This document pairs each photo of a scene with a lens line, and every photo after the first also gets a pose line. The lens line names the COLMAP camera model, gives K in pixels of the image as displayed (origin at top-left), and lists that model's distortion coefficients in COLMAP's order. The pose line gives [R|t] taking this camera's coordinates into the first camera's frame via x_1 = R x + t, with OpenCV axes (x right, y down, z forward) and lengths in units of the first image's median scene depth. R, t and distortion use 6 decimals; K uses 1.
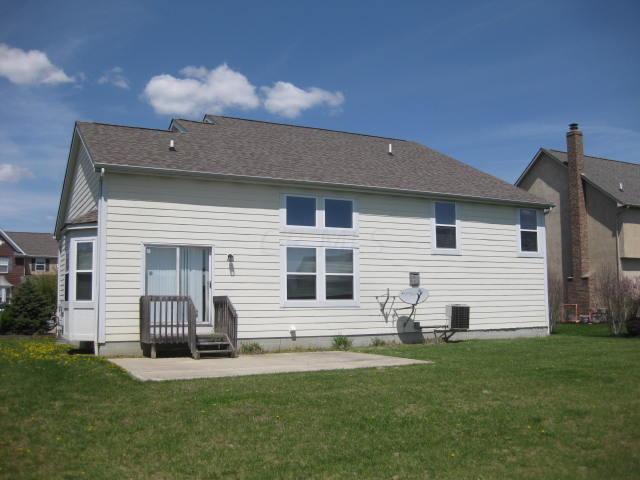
lens RADIAL K [[664.5, 0, 320.0], [0, 664.5, 240.0], [0, 0, 1]] dist [-0.126430, 0.022151]
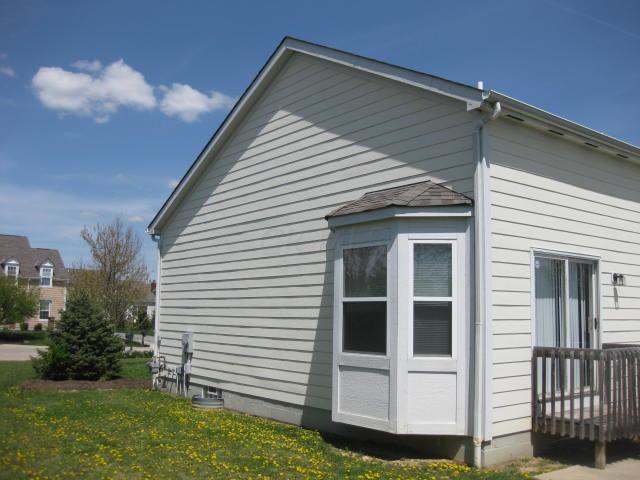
lens RADIAL K [[664.5, 0, 320.0], [0, 664.5, 240.0], [0, 0, 1]] dist [-0.126430, 0.022151]
pose [[0.983373, 0.046394, 0.175571, -0.350150], [-0.043719, 0.998862, -0.019073, 0.009714], [-0.176256, 0.011080, 0.984282, 0.322458]]
